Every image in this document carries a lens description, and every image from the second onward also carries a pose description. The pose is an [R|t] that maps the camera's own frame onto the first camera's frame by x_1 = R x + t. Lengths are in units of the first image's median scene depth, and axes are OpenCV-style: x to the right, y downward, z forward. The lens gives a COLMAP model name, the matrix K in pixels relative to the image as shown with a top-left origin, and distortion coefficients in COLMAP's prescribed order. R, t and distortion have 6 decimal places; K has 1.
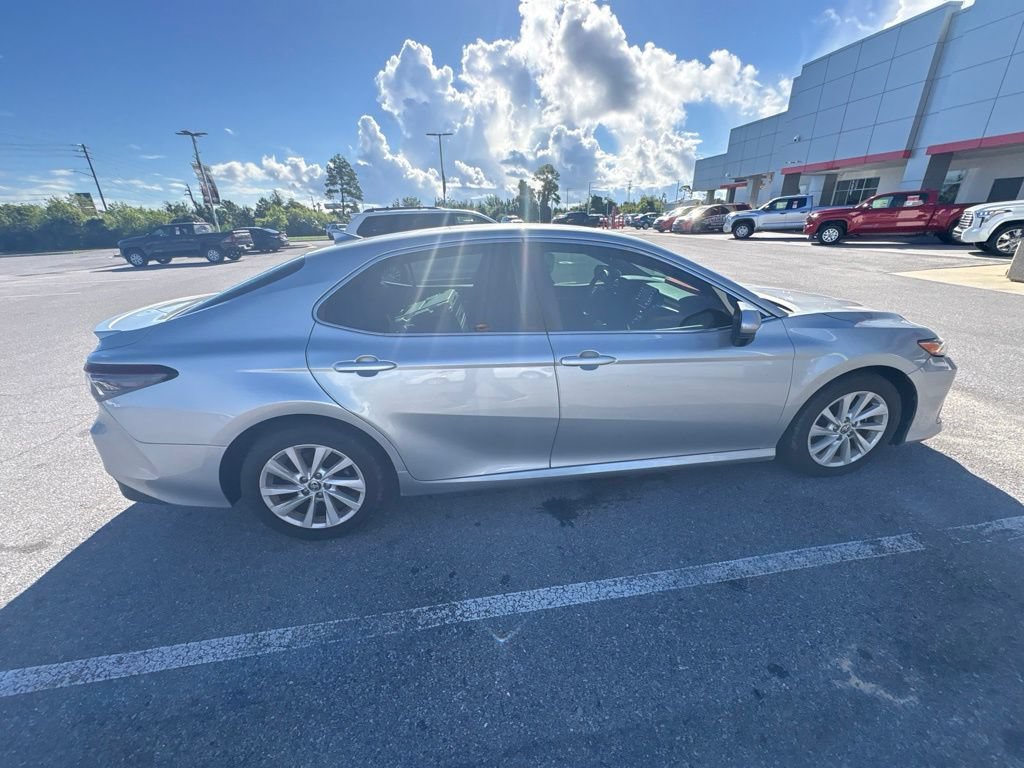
lens RADIAL K [[406.6, 0, 512.9], [0, 406.6, 382.7], [0, 0, 1]] dist [0.001430, -0.000741]
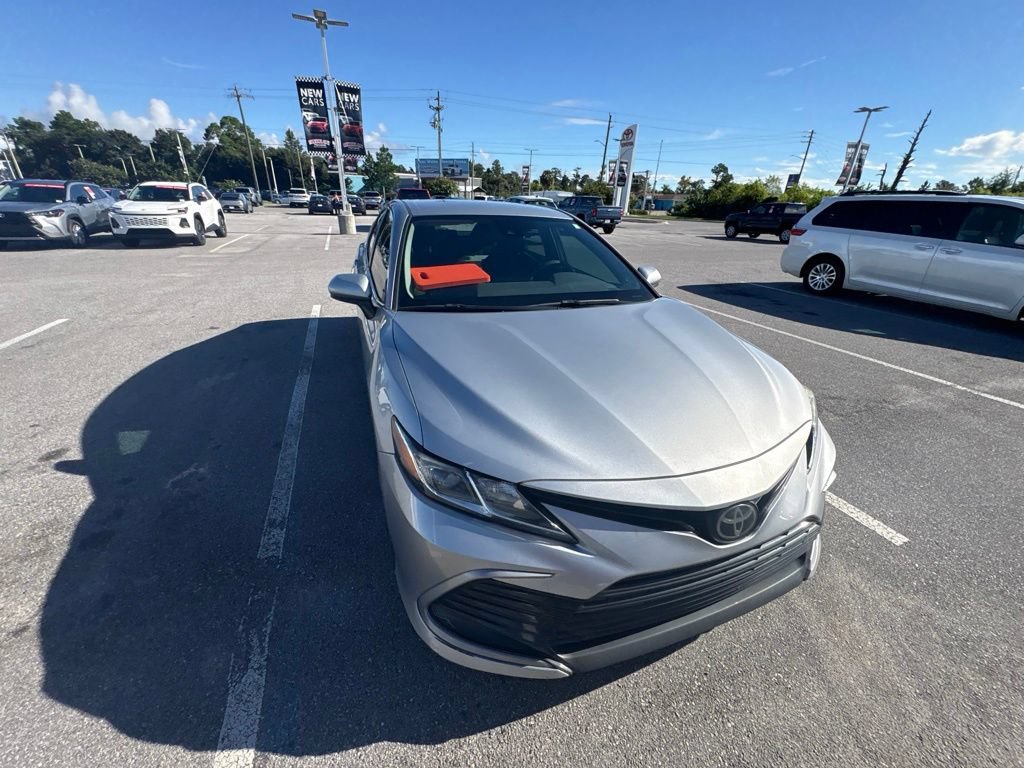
lens RADIAL K [[406.6, 0, 511.8], [0, 406.6, 385.8], [0, 0, 1]] dist [0.001430, -0.000741]
pose [[0.223852, 0.439737, -0.869783, 1.427440], [-0.399955, 0.855271, 0.329465, -0.382786], [0.888778, 0.274122, 0.367329, 0.849876]]
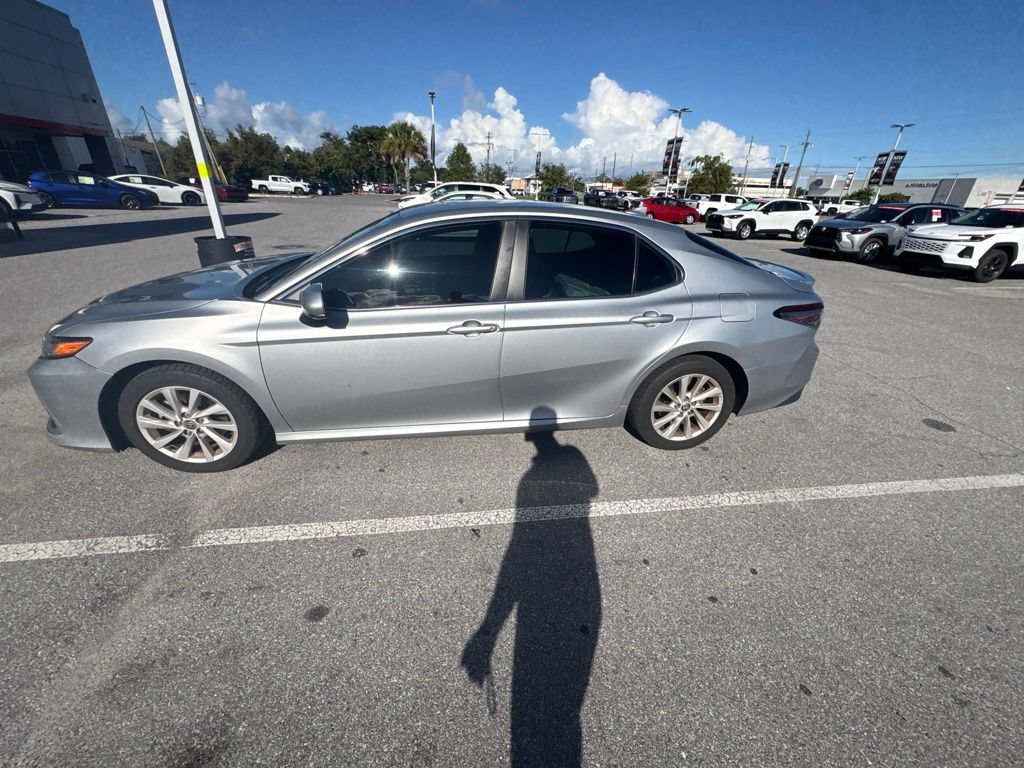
lens RADIAL K [[406.6, 0, 510.7], [0, 406.6, 383.8], [0, 0, 1]] dist [0.001430, -0.000741]
pose [[-0.999974, -0.006825, 0.002159, -0.041958], [-0.003007, 0.674102, 0.738632, -0.914335], [-0.006496, 0.738607, -0.674105, 2.220931]]
